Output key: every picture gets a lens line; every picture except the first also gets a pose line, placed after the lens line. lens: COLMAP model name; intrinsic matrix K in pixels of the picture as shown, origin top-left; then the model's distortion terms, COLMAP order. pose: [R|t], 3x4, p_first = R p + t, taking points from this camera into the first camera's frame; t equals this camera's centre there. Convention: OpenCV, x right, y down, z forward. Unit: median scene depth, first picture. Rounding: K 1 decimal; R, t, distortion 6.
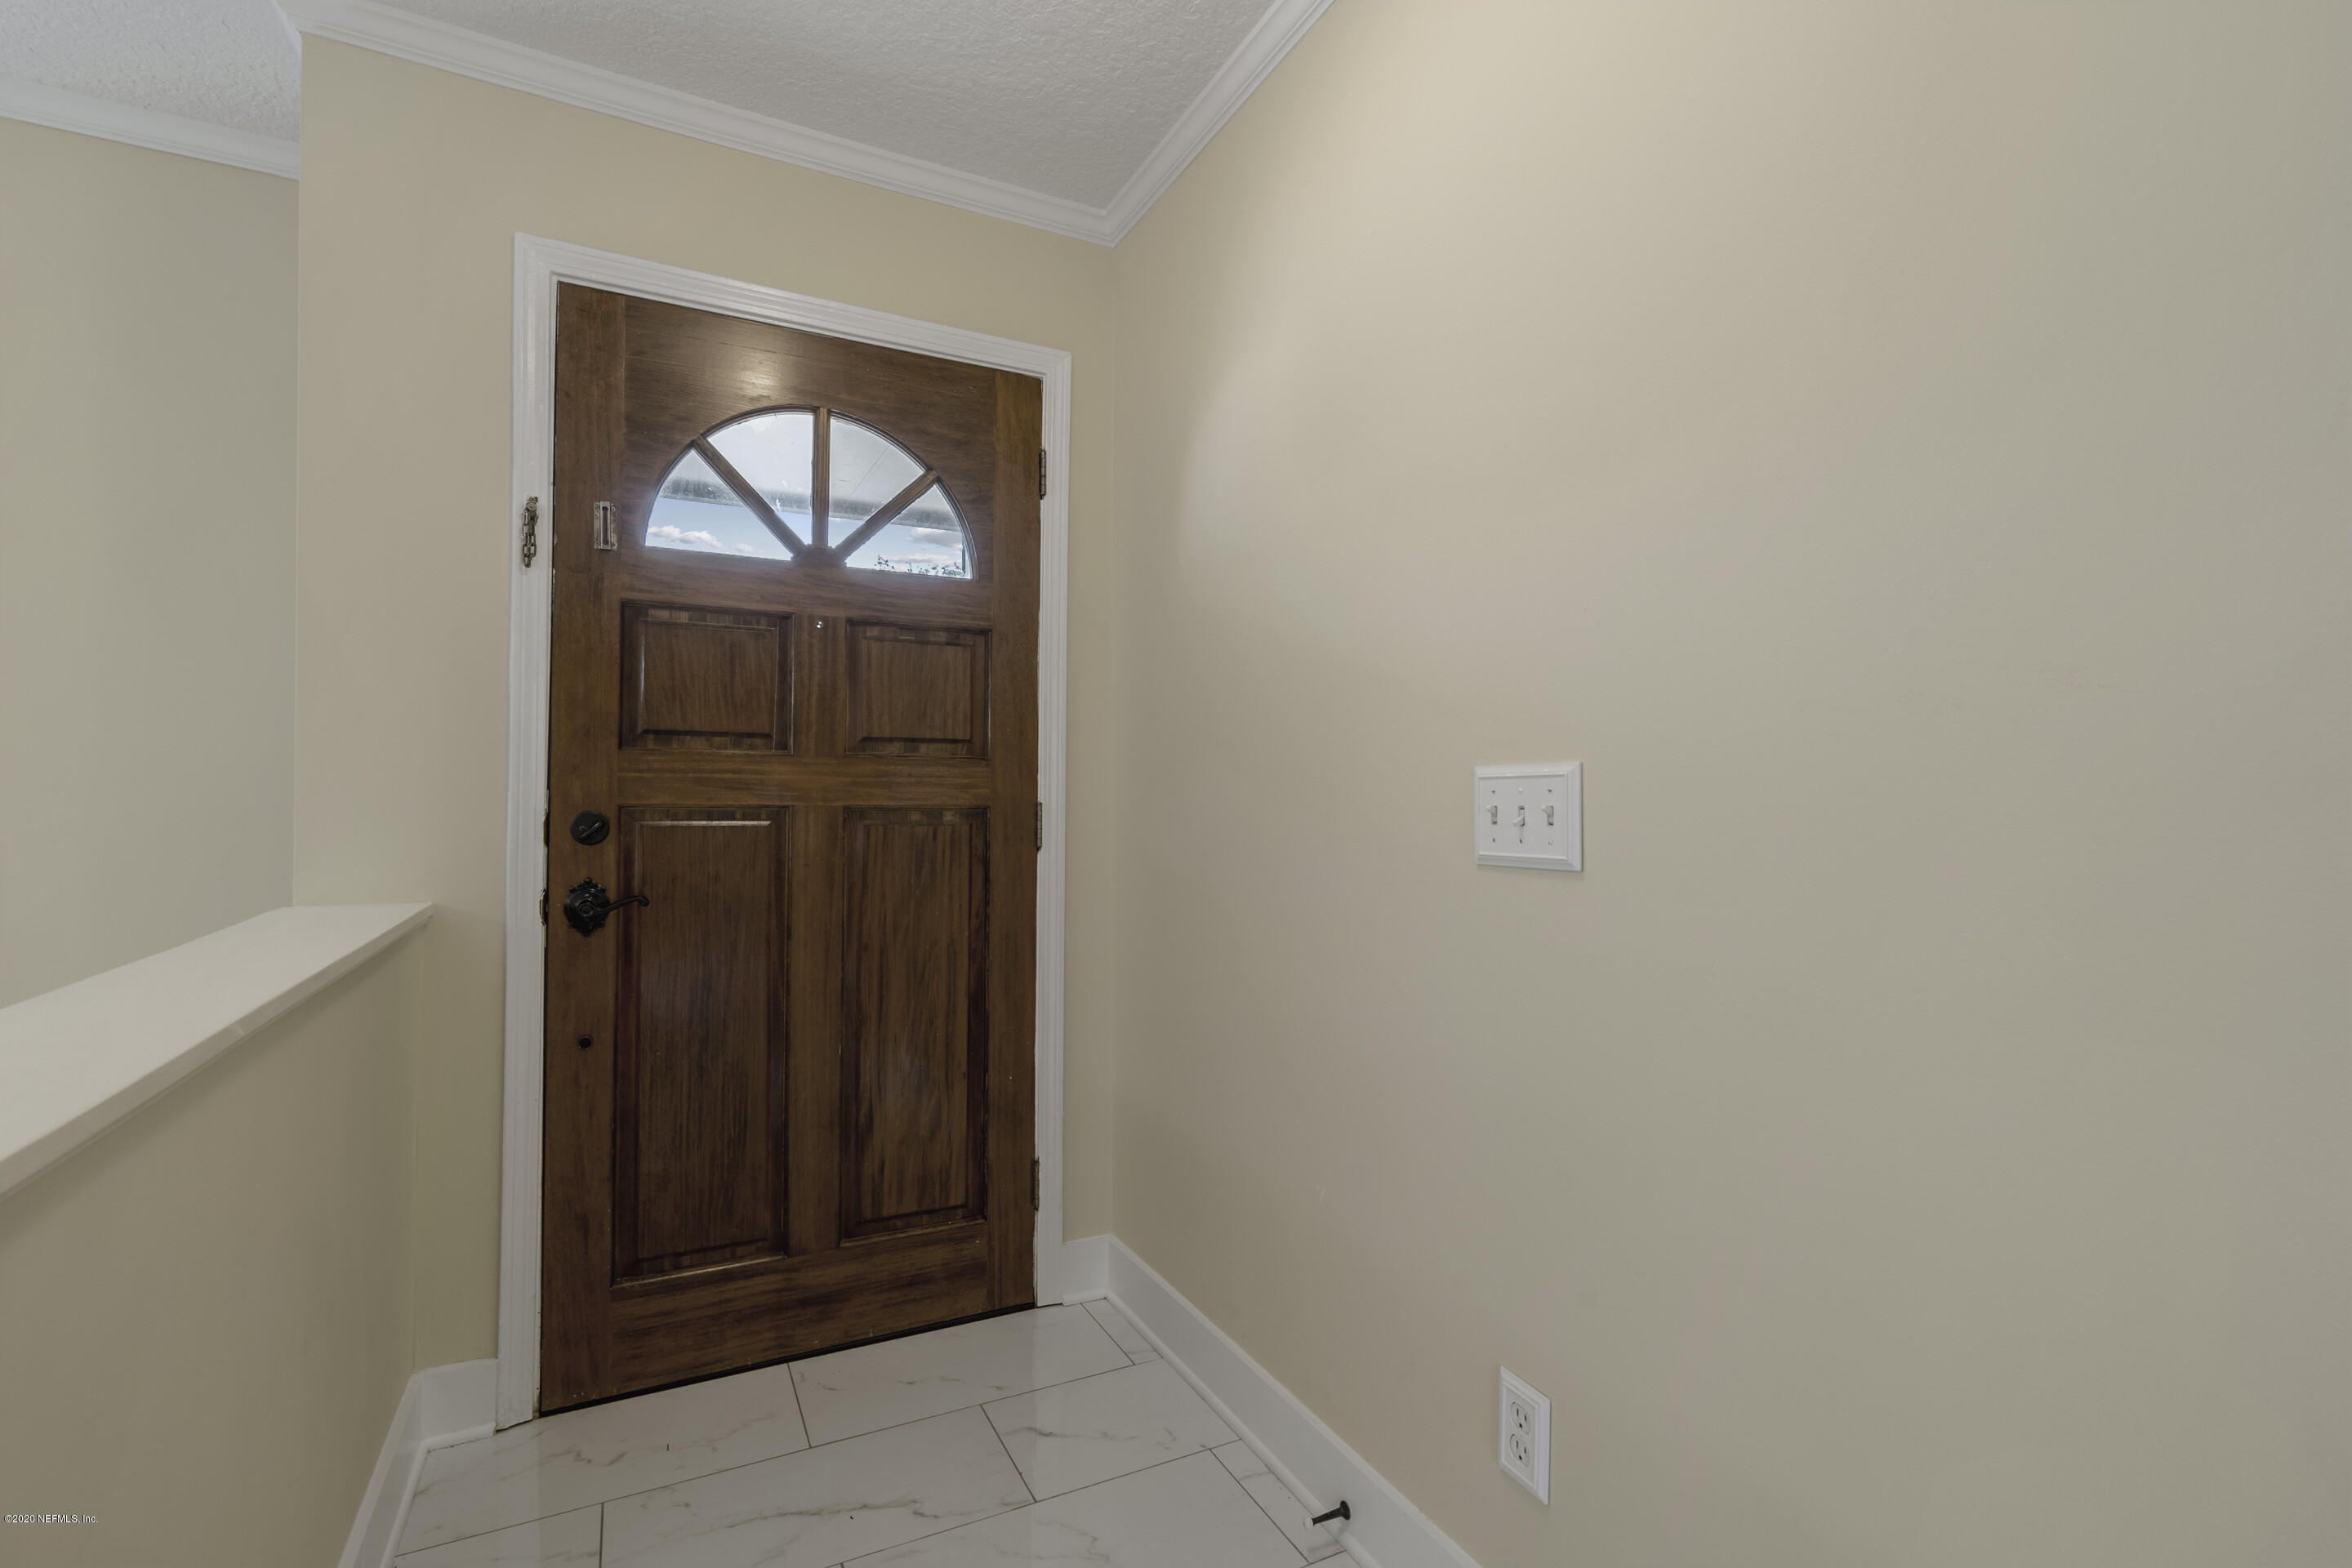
lens RADIAL K [[1073.3, 0, 1173.1], [0, 1073.3, 797.3], [0, 0, 1]] dist [-0.001800, 0.000301]
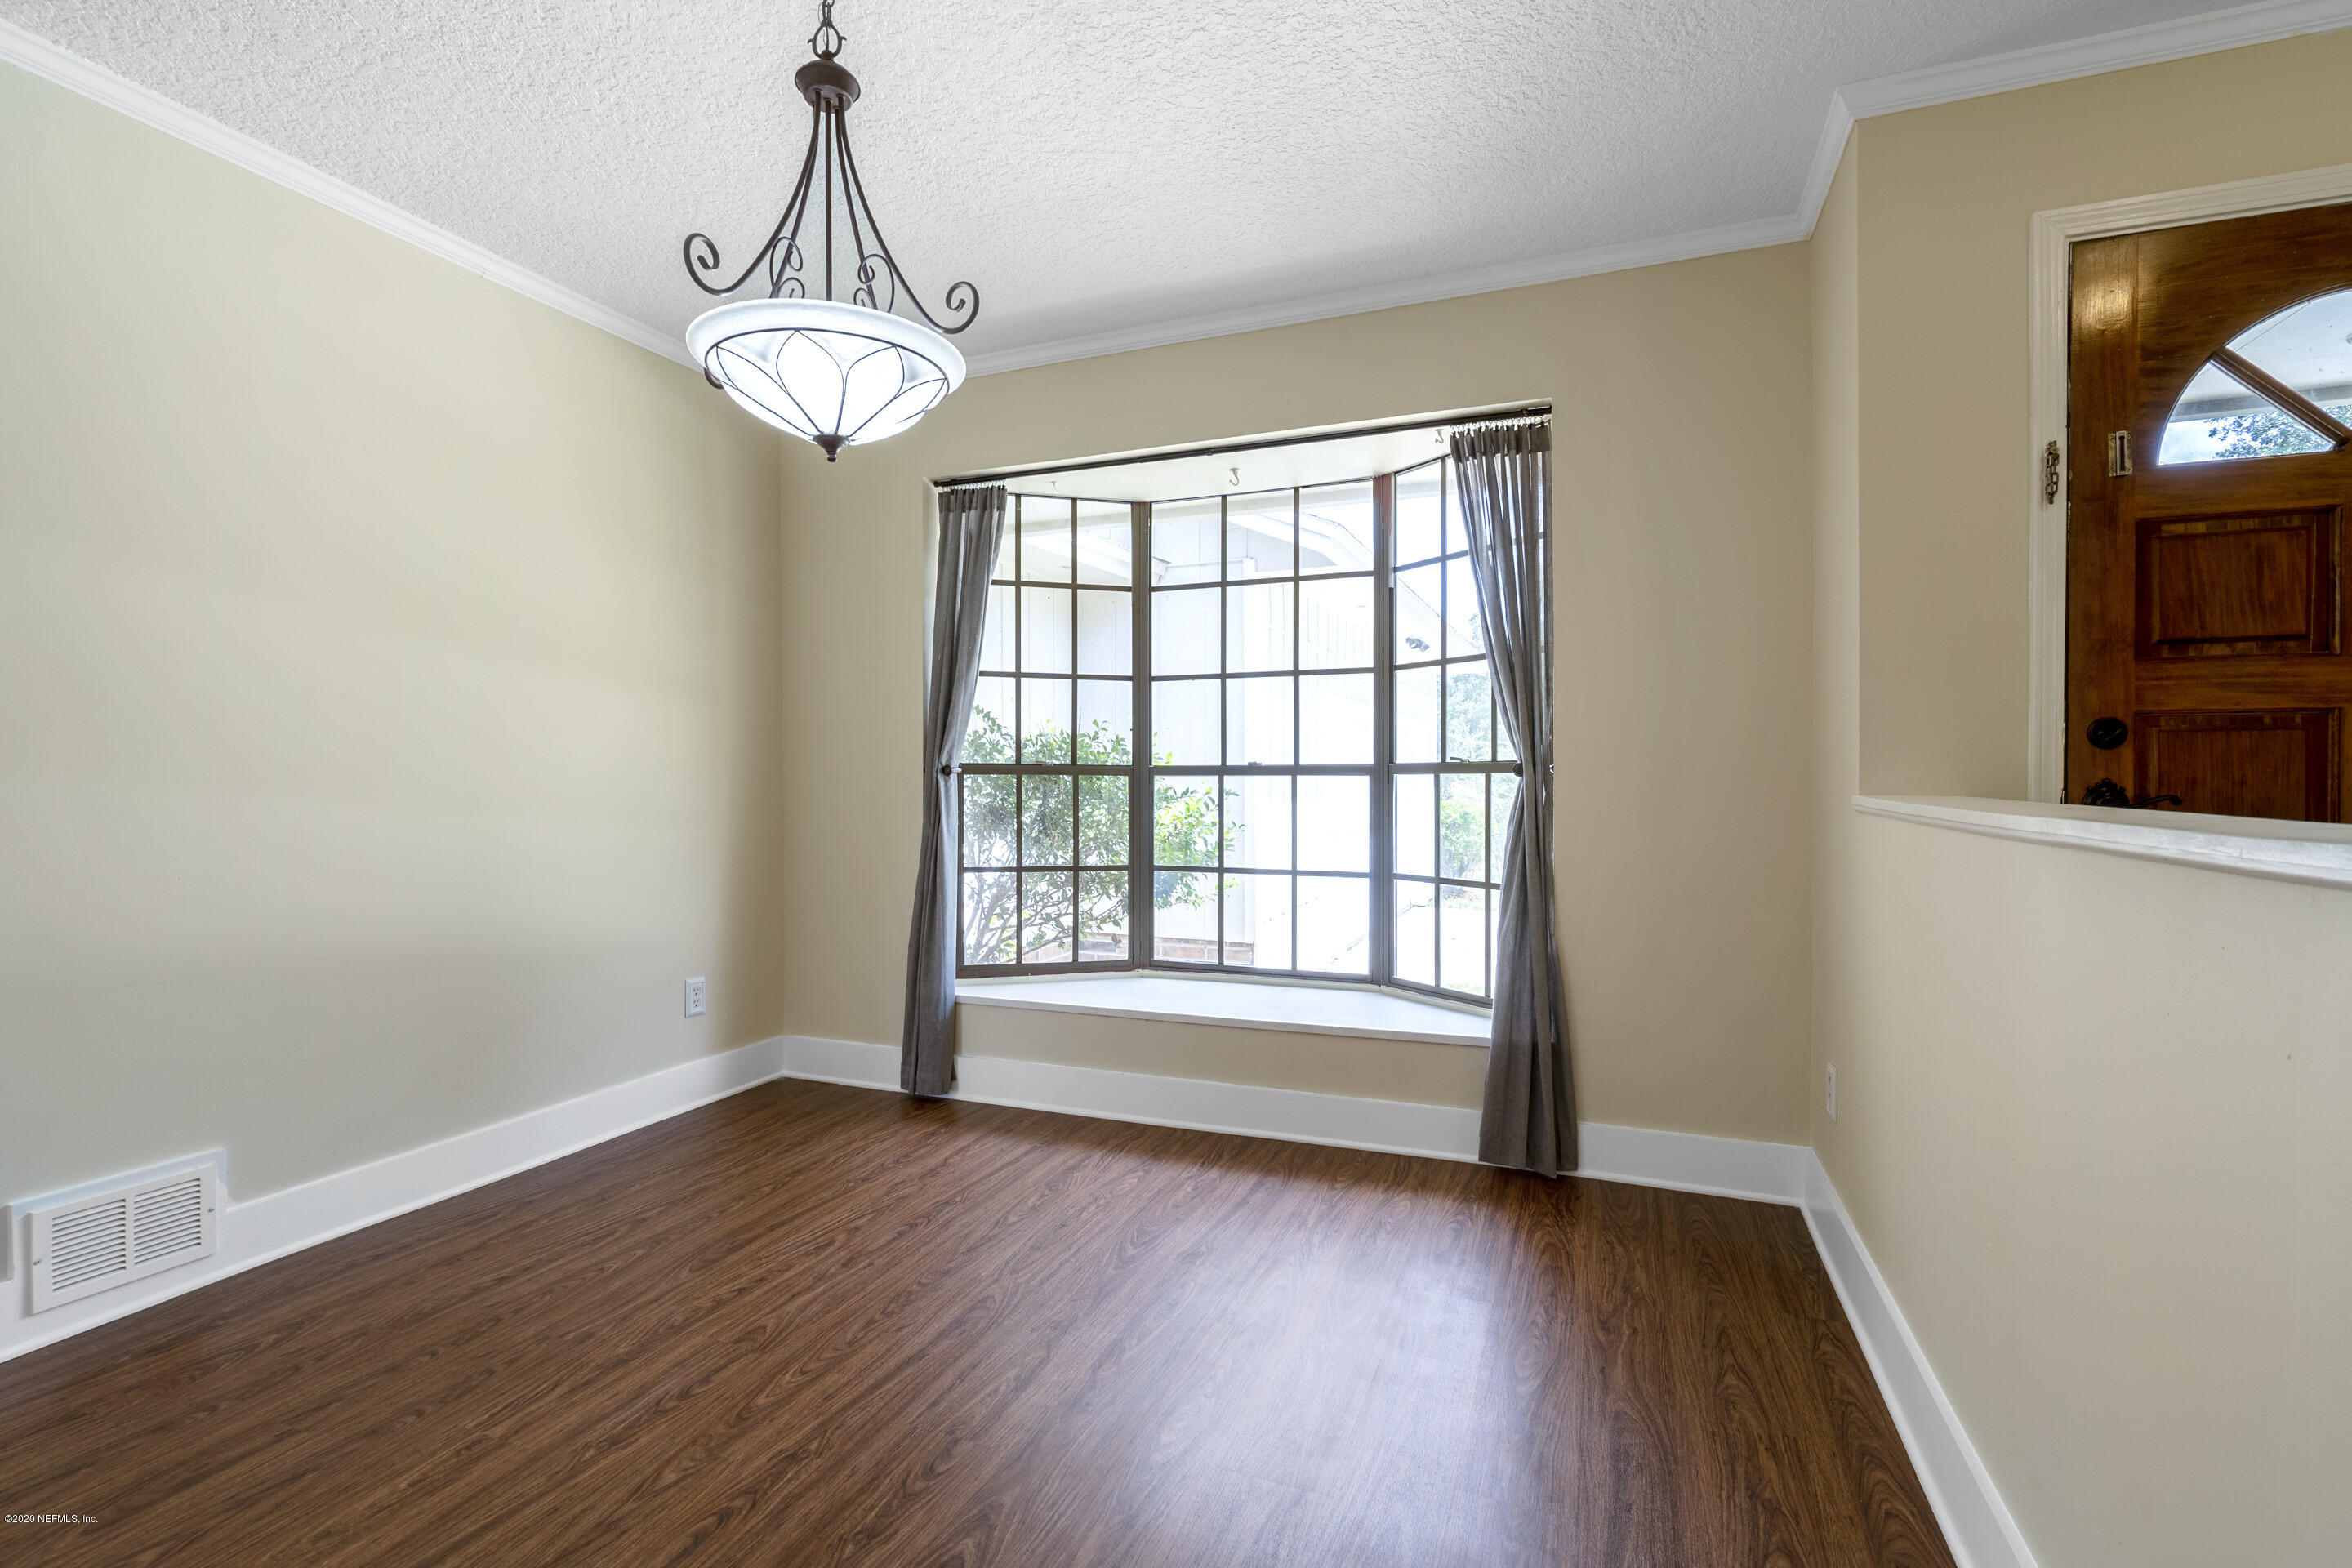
lens RADIAL K [[1073.3, 0, 1175.7], [0, 1073.3, 781.9], [0, 0, 1]] dist [-0.001800, 0.000301]
pose [[0.657678, -0.003655, -0.753291, -0.333271], [0.009178, 0.999953, 0.003161, 0.063752], [0.753243, -0.008992, 0.657680, -0.419753]]
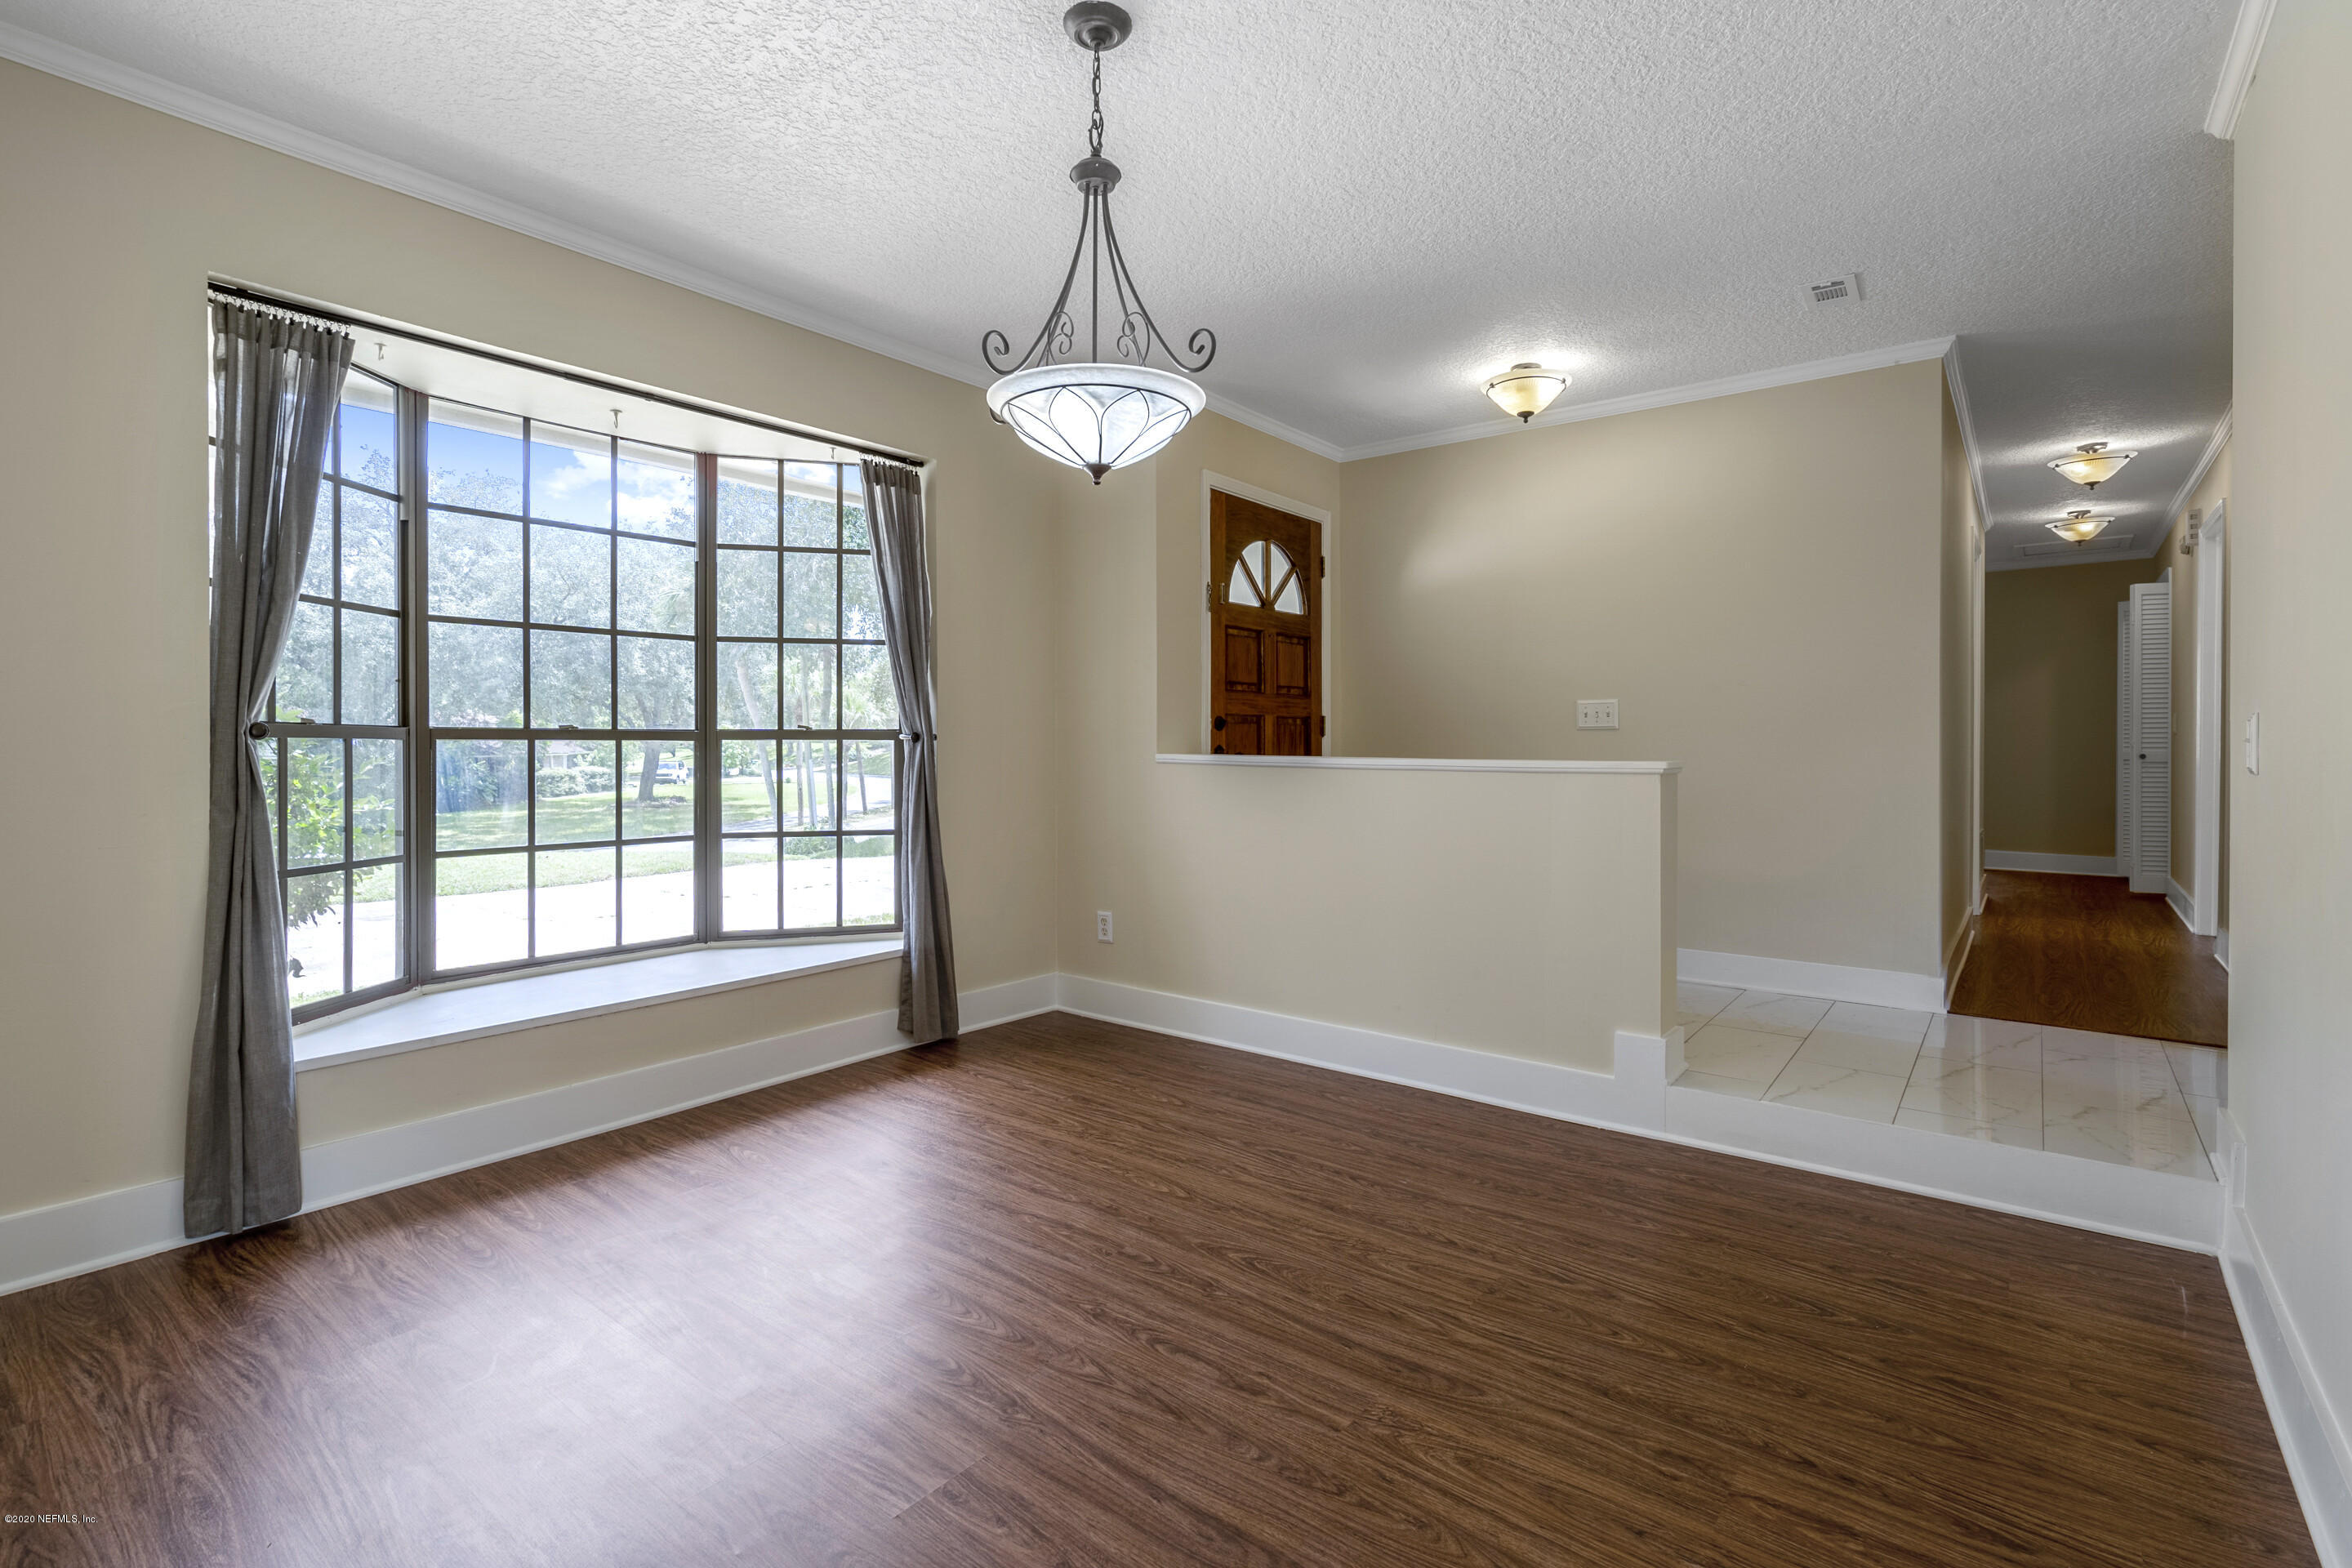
lens RADIAL K [[1073.3, 0, 1182.0], [0, 1073.3, 732.5], [0, 0, 1]] dist [-0.001800, 0.000301]
pose [[0.911069, -0.000545, 0.412253, -1.526520], [0.001701, 0.999996, -0.002439, 0.053920], [-0.412250, 0.002923, 0.911066, -1.051394]]
